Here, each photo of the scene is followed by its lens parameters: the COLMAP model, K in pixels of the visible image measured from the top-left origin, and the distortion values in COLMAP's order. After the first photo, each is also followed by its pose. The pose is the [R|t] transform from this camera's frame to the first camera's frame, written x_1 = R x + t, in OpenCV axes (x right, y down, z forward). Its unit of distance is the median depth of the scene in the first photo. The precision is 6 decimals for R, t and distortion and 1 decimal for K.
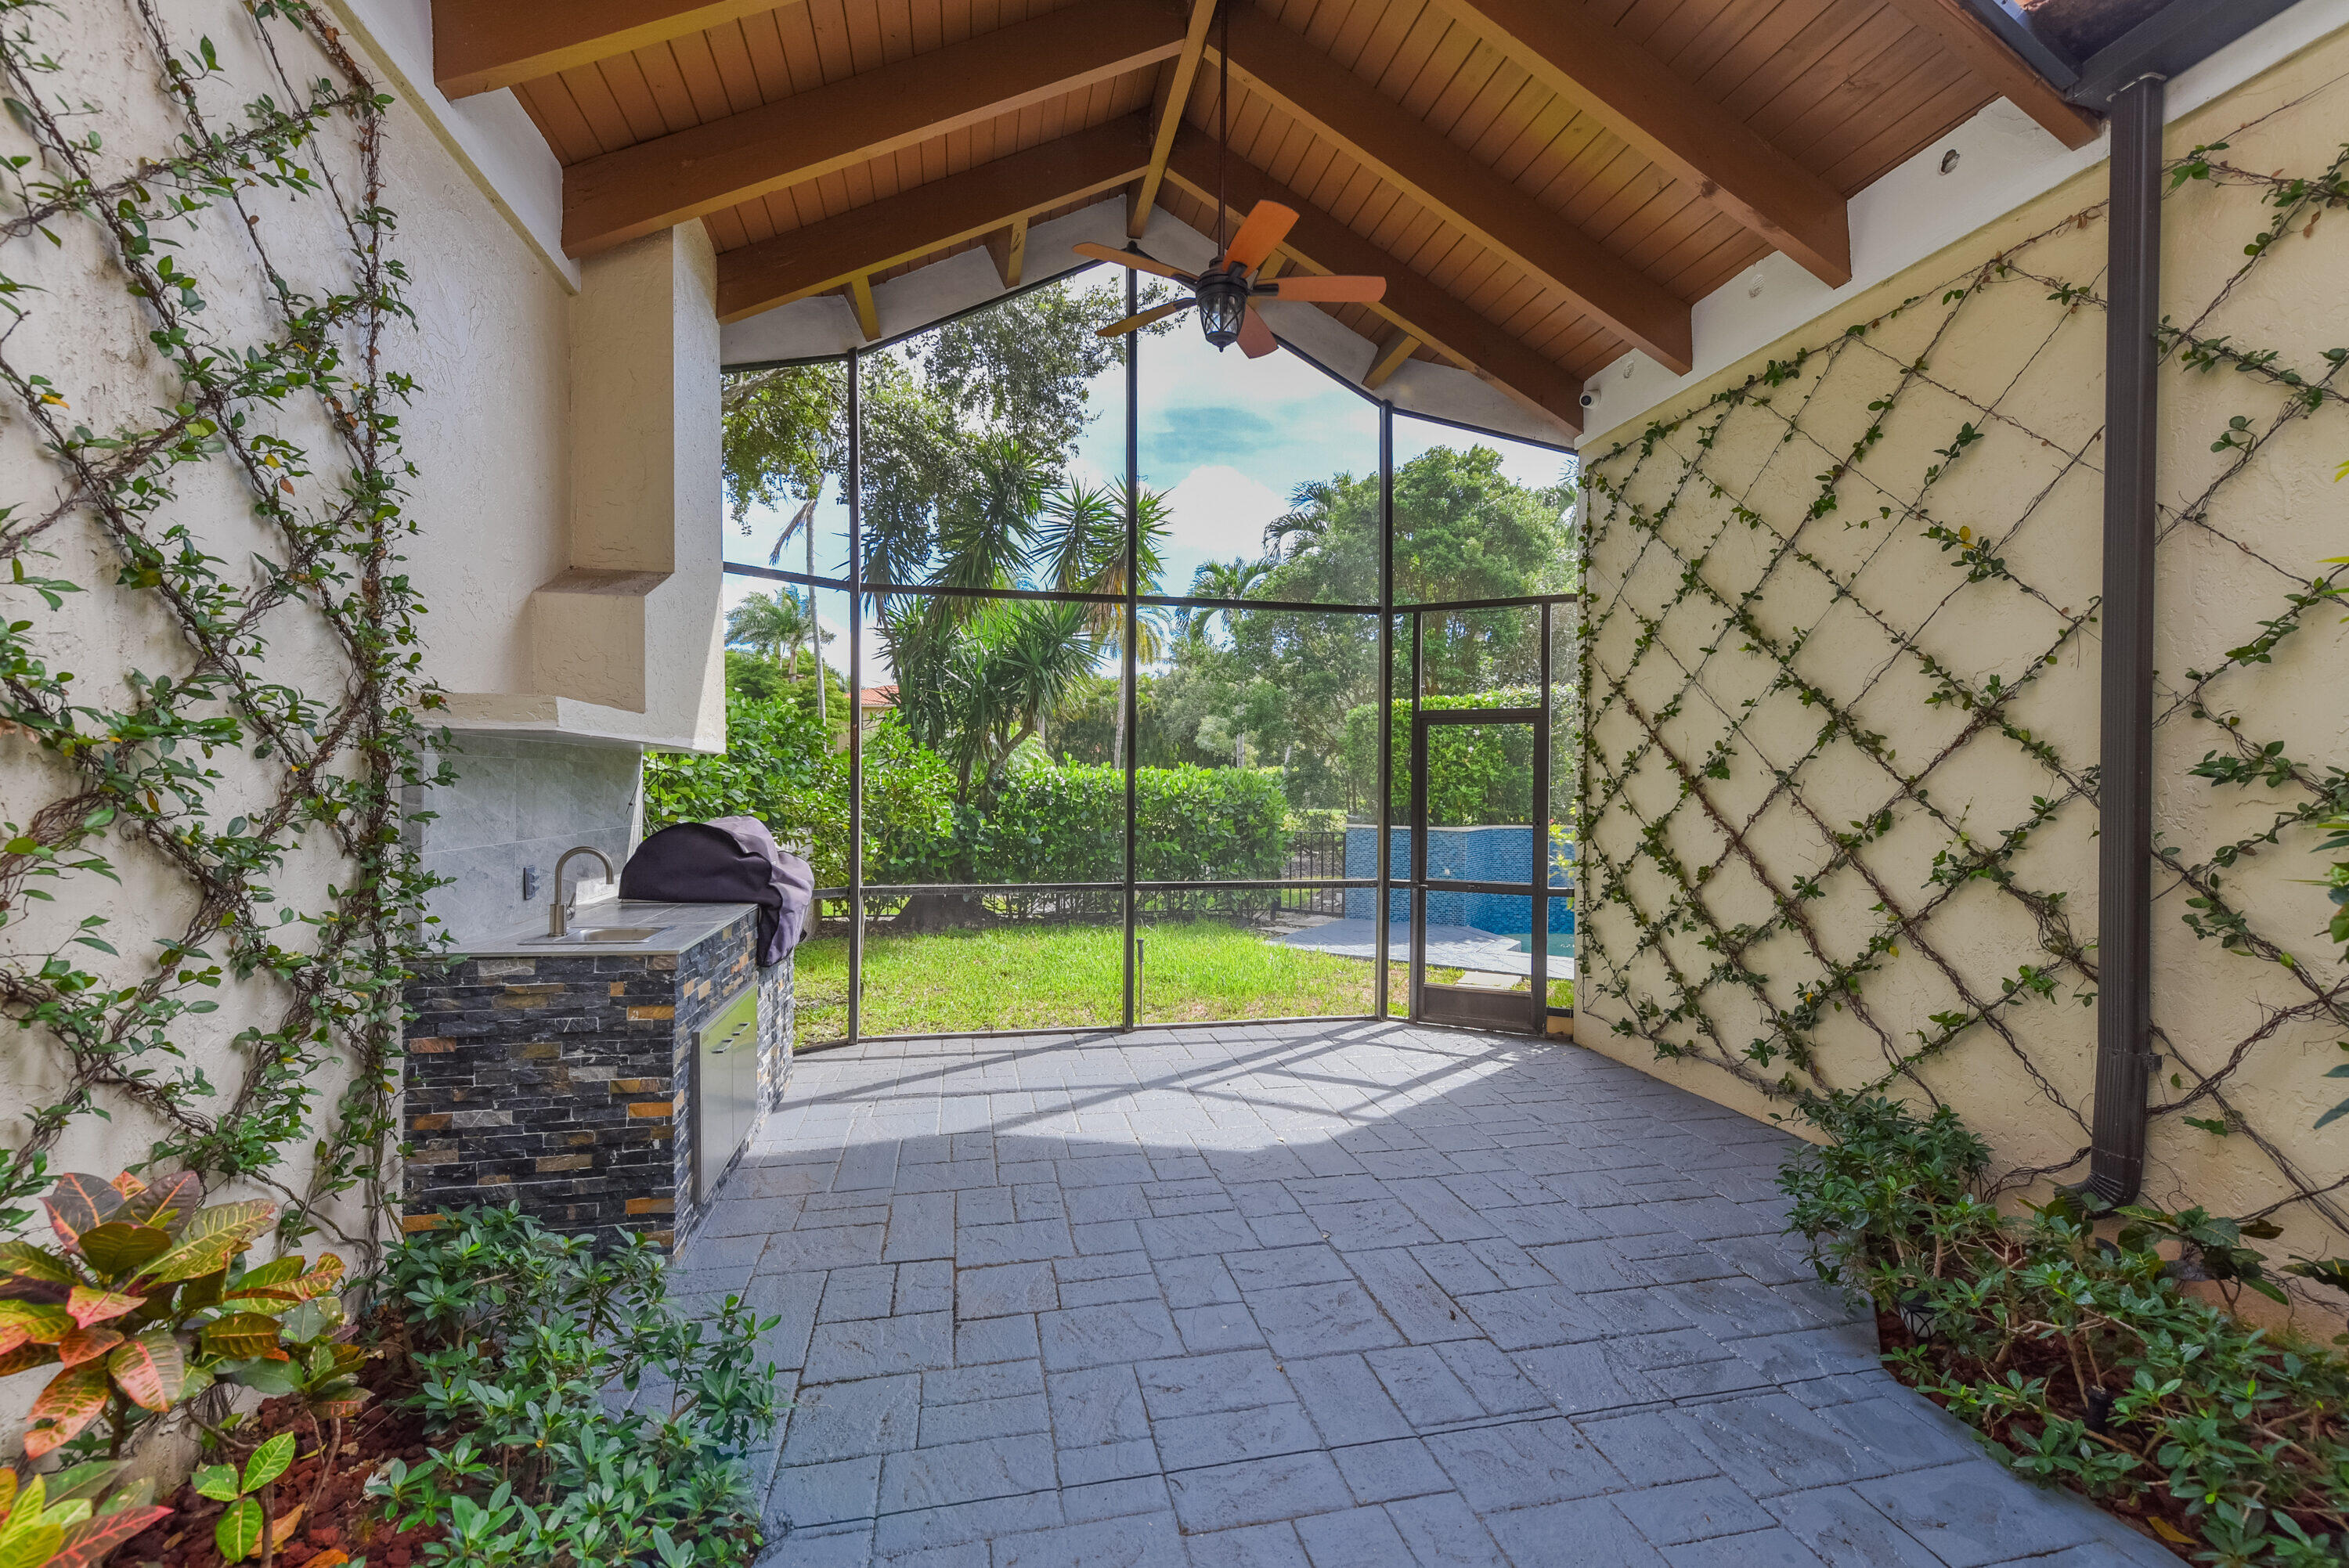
lens RADIAL K [[953.6, 0, 1171.7], [0, 953.6, 789.4], [0, 0, 1]] dist [-0.011535, -0.000436]
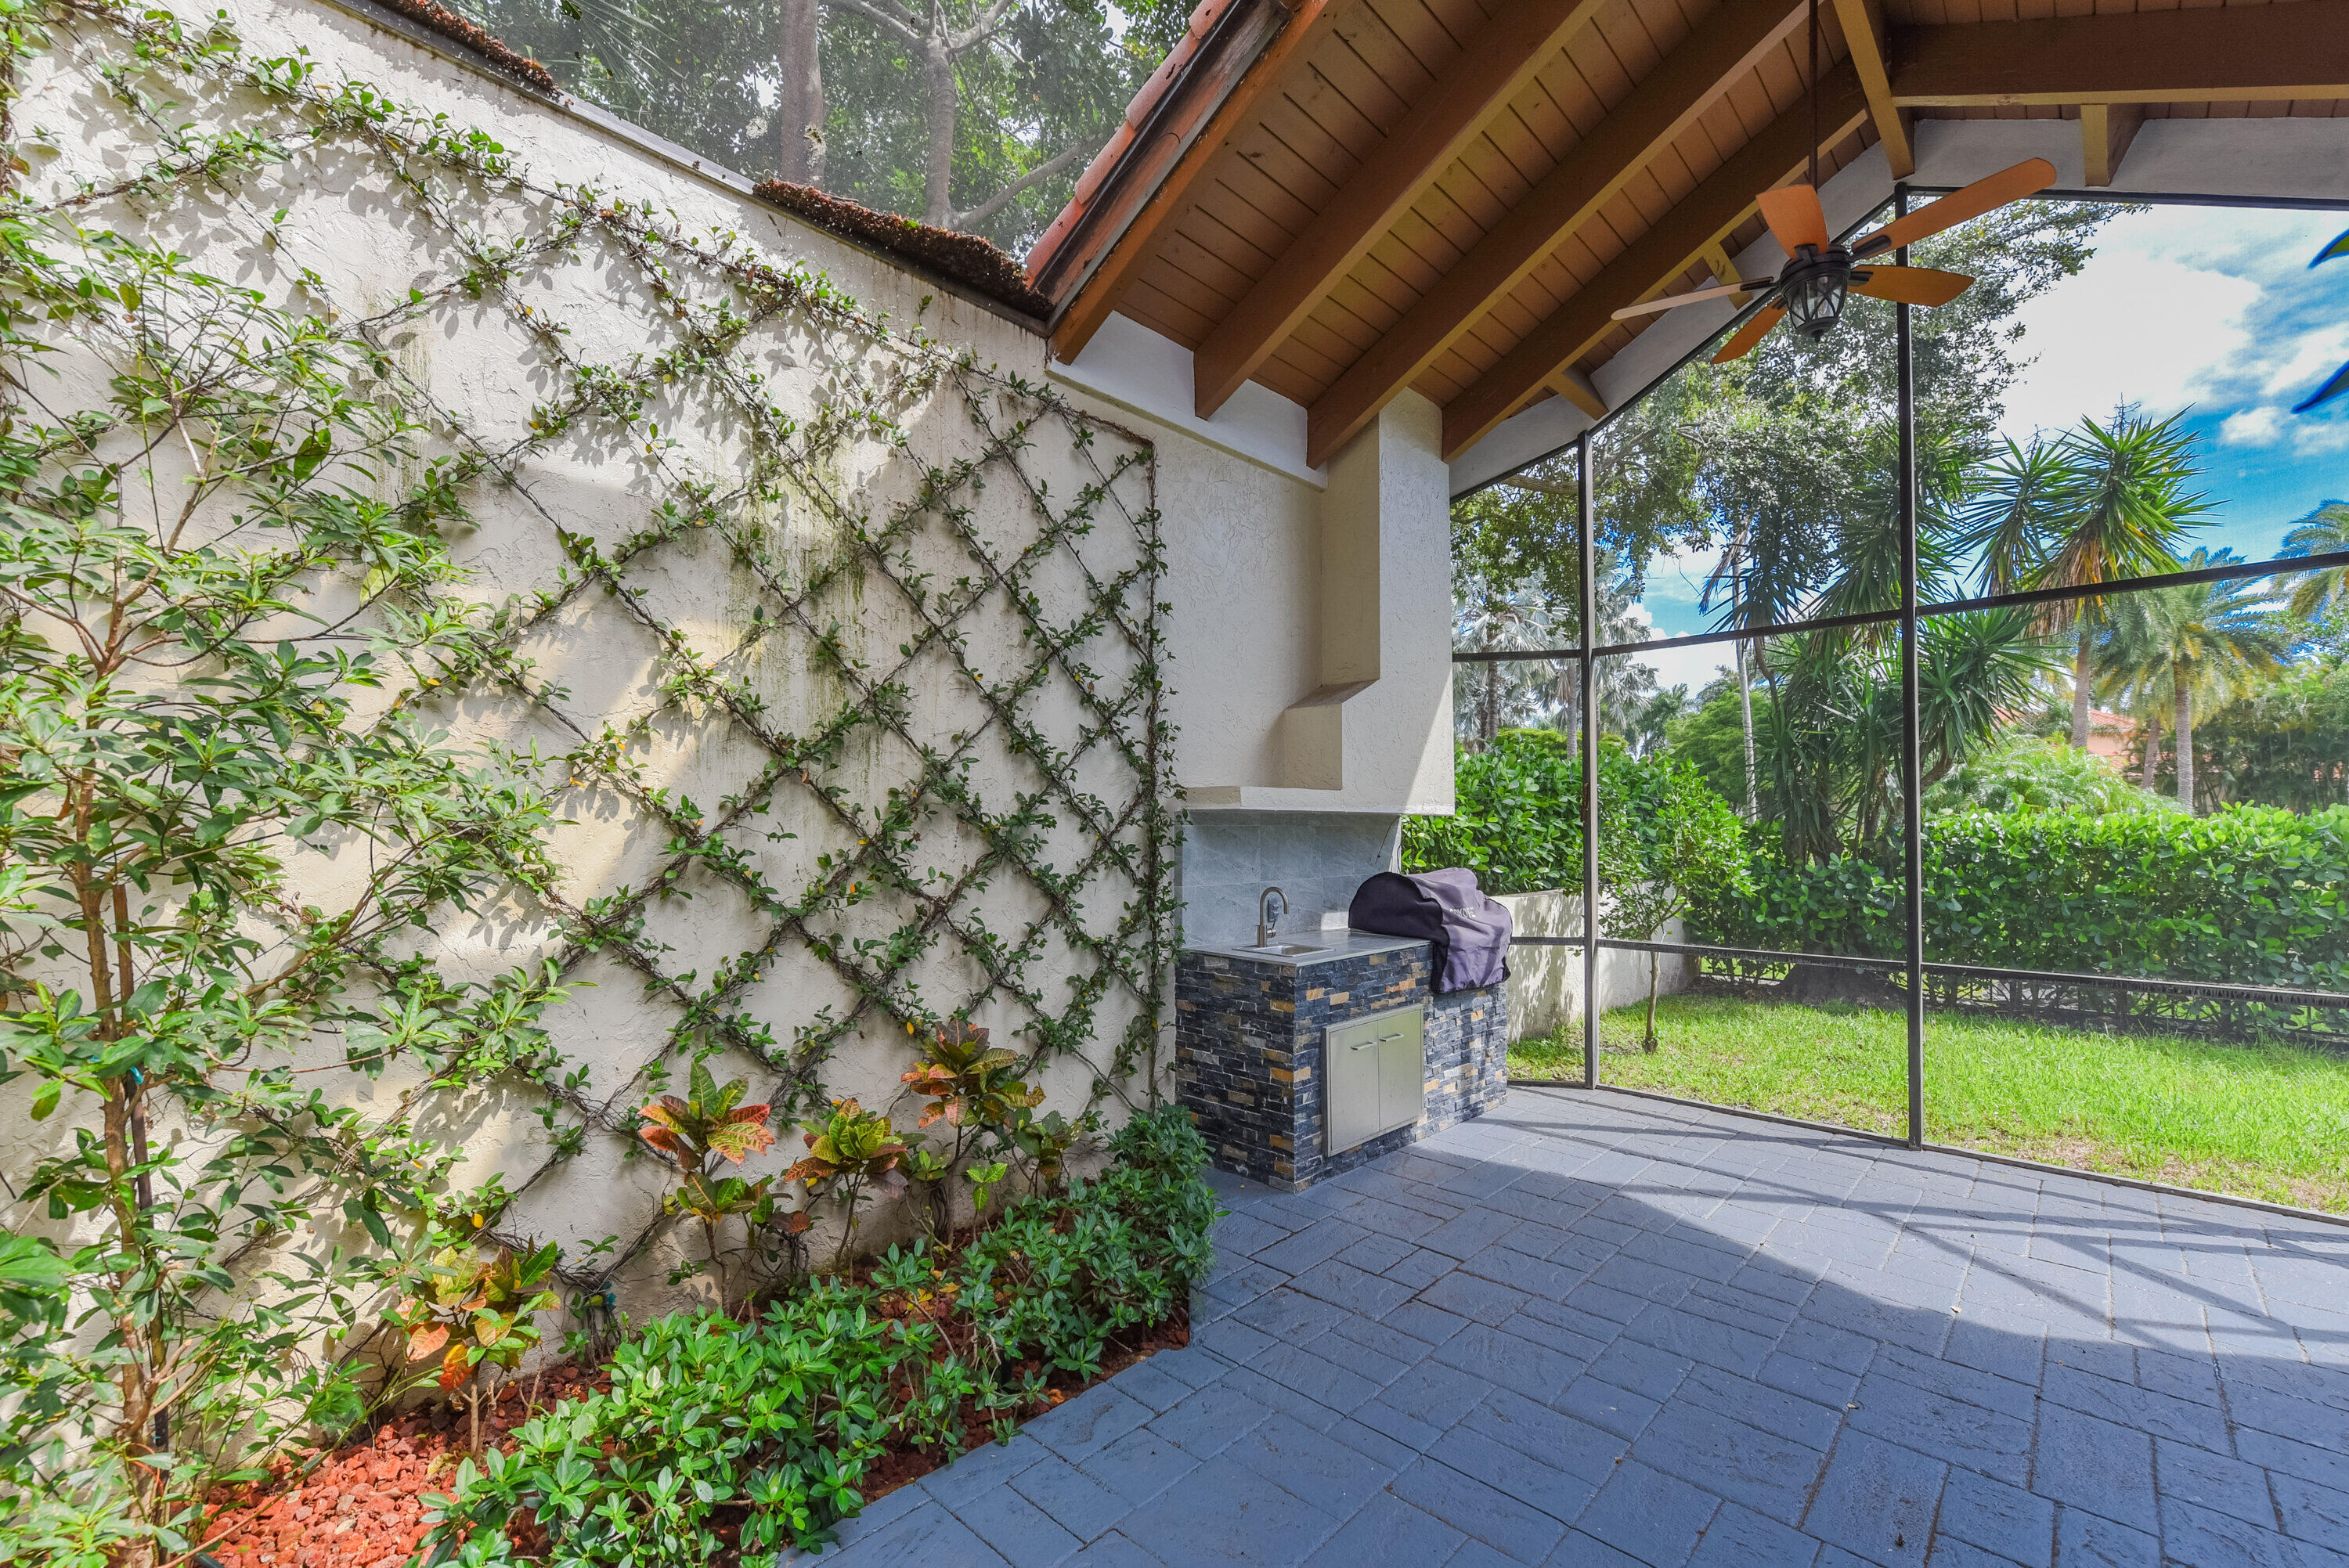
lens RADIAL K [[953.6, 0, 1179.2], [0, 953.6, 803.0], [0, 0, 1]] dist [-0.011535, -0.000436]
pose [[0.558822, -0.029913, -0.828748, 0.543214], [0.000186, 0.999354, -0.035946, -0.016996], [0.829287, 0.019933, 0.558467, 0.067049]]
